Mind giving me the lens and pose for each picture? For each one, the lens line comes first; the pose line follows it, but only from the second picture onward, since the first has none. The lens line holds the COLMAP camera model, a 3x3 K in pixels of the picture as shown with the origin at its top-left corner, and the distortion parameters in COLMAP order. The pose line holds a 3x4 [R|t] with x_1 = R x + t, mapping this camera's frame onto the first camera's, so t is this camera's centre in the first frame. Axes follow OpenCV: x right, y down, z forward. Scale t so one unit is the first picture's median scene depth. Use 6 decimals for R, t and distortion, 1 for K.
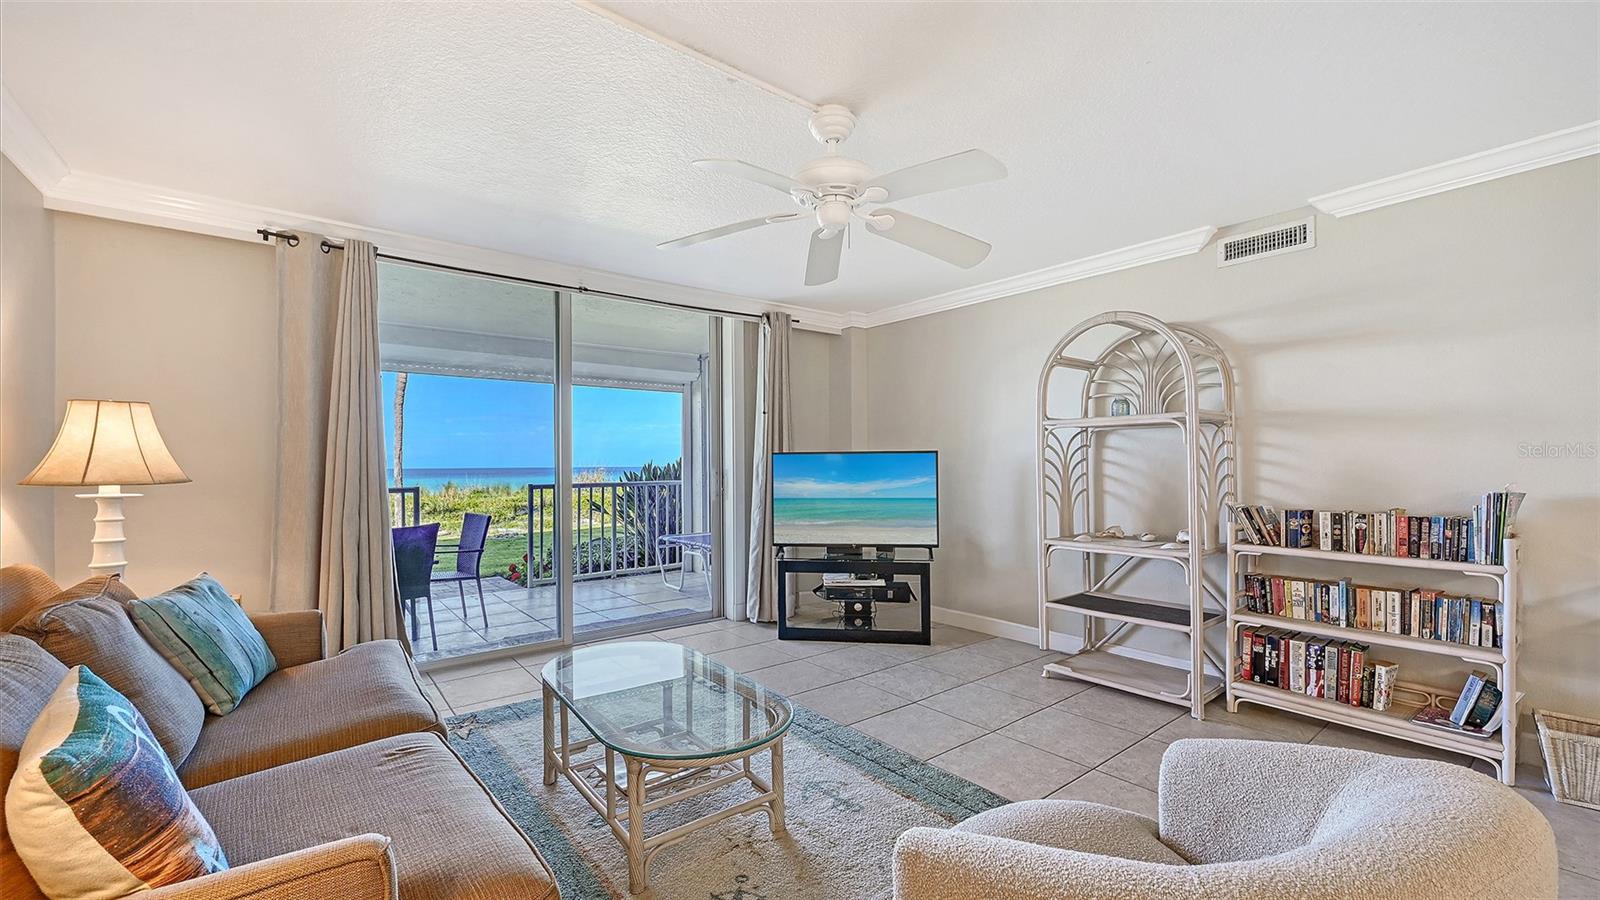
lens RADIAL K [[653.5, 0, 803.4], [0, 653.5, 454.9], [0, 0, 1]] dist [-0.000244, 0.000399]
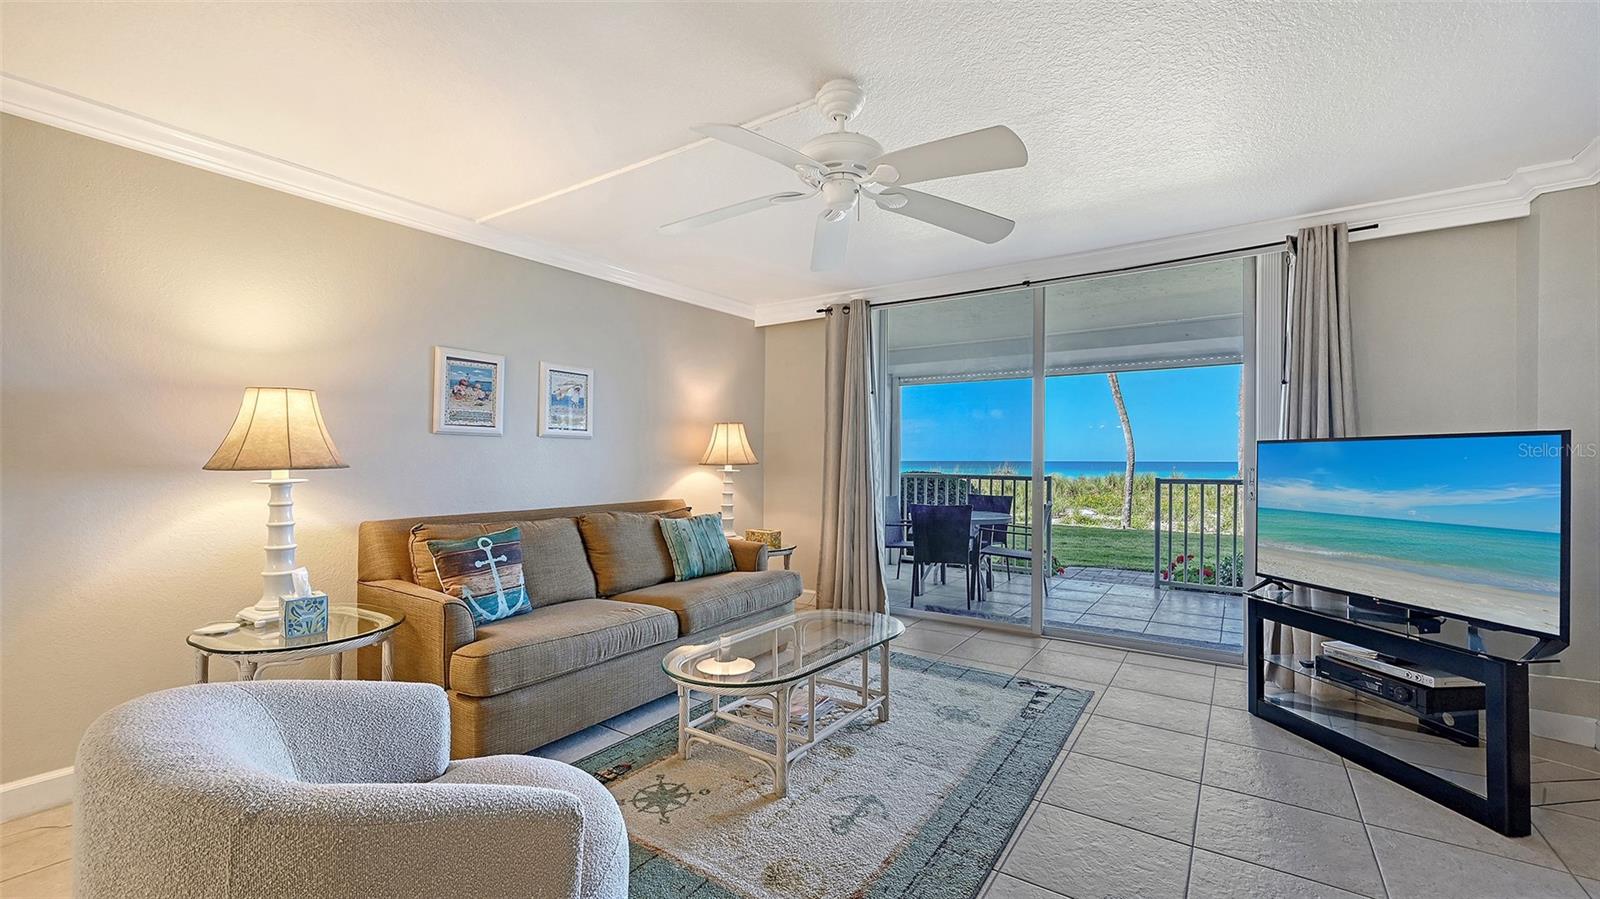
lens RADIAL K [[653.5, 0, 808.6], [0, 653.5, 444.7], [0, 0, 1]] dist [-0.000244, 0.000399]
pose [[0.293074, -0.012253, -0.956011, 0.567215], [0.007304, 0.999917, -0.010577, 0.005090], [0.956062, -0.003883, 0.293140, 0.411264]]
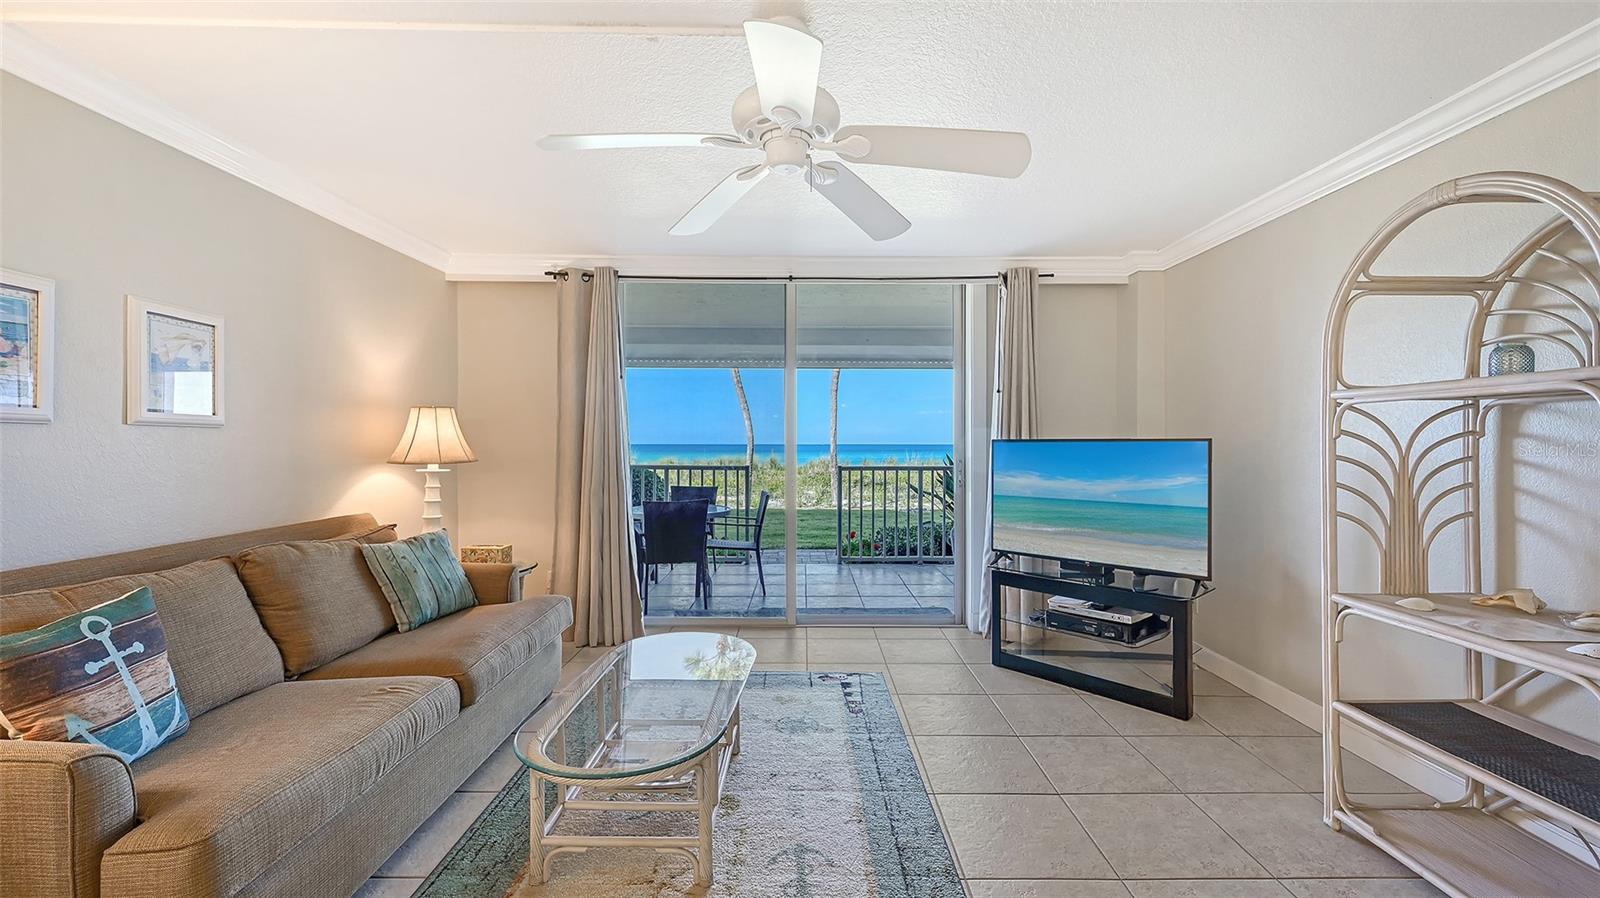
lens RADIAL K [[653.5, 0, 804.1], [0, 653.5, 443.0], [0, 0, 1]] dist [-0.000244, 0.000399]
pose [[0.783276, 0.009529, -0.621601, 0.341194], [-0.000883, 0.999899, 0.014215, -0.012961], [0.621673, -0.010586, 0.783205, 0.234178]]
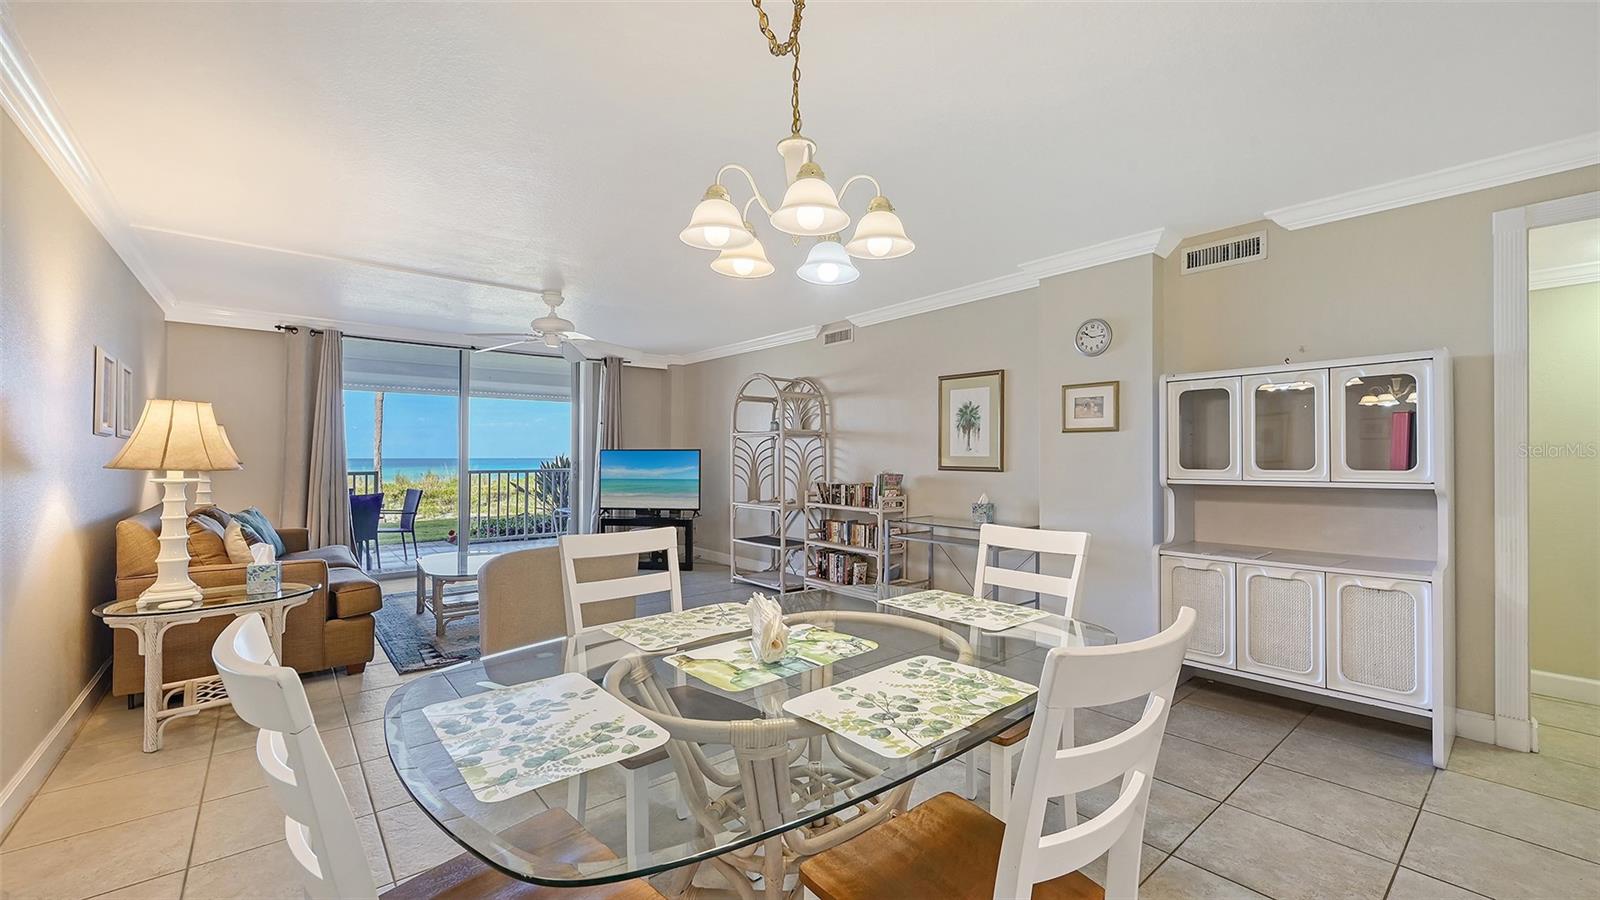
lens RADIAL K [[653.5, 0, 808.3], [0, 653.5, 440.7], [0, 0, 1]] dist [-0.000244, 0.000399]
pose [[0.999837, 0.008086, 0.016136, 0.510747], [-0.007927, 0.999920, -0.009887, -0.016327], [-0.016215, 0.009758, 0.999821, -0.688959]]
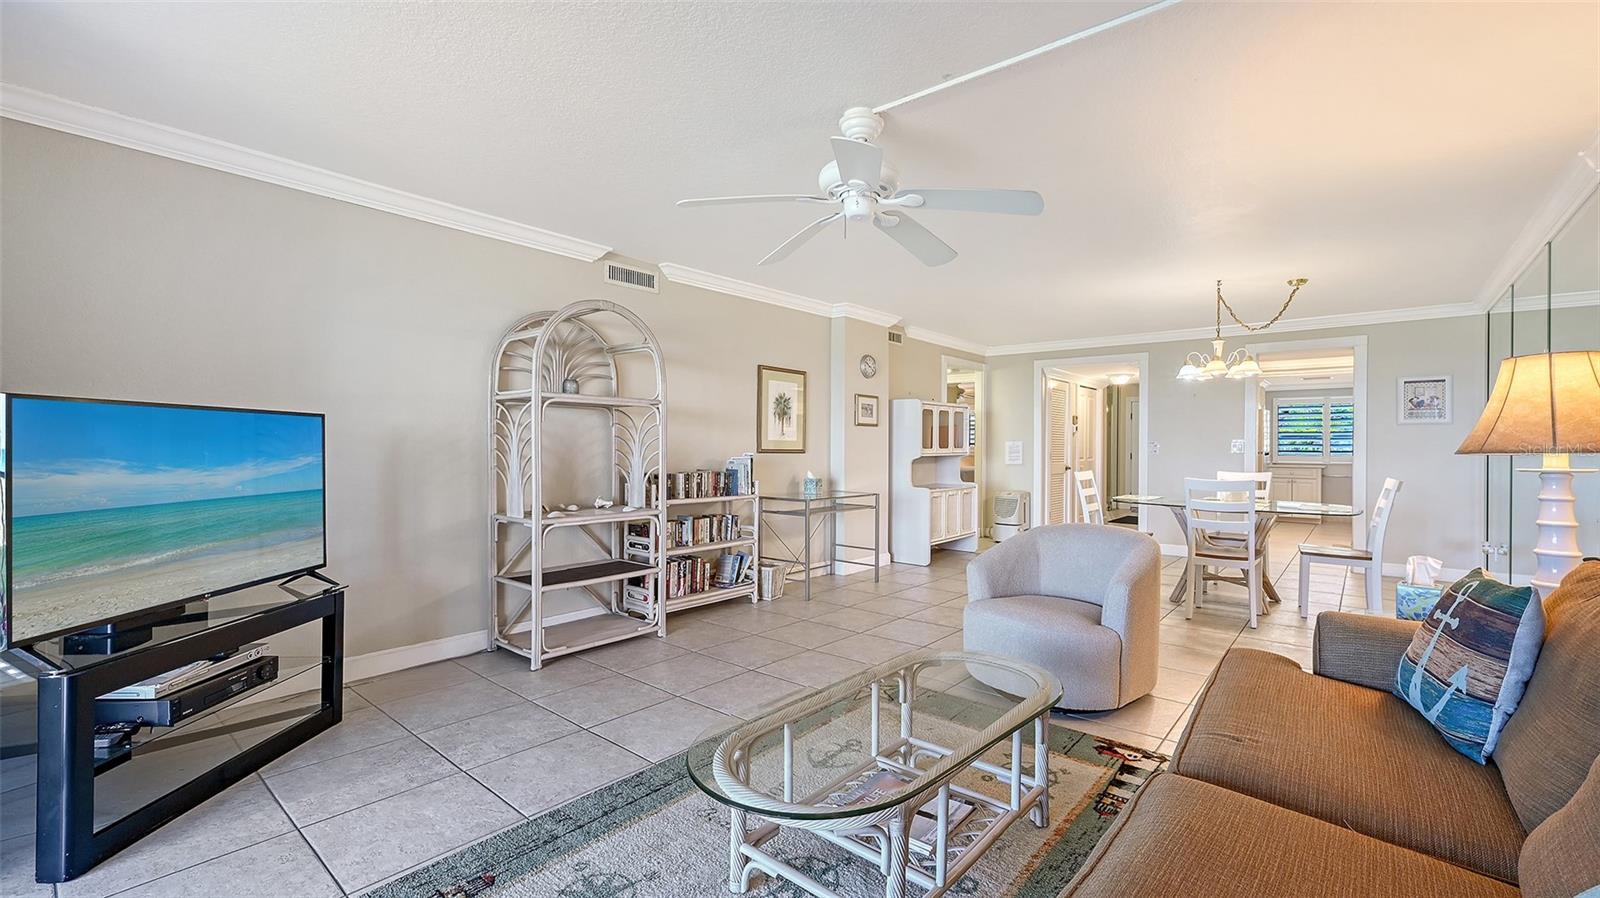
lens RADIAL K [[653.5, 0, 833.0], [0, 653.5, 446.7], [0, 0, 1]] dist [-0.000244, 0.000399]
pose [[-0.205087, 0.007447, 0.978715, -0.592563], [-0.018513, 0.999763, -0.011487, 0.026638], [-0.978569, -0.020475, -0.204901, 0.746073]]
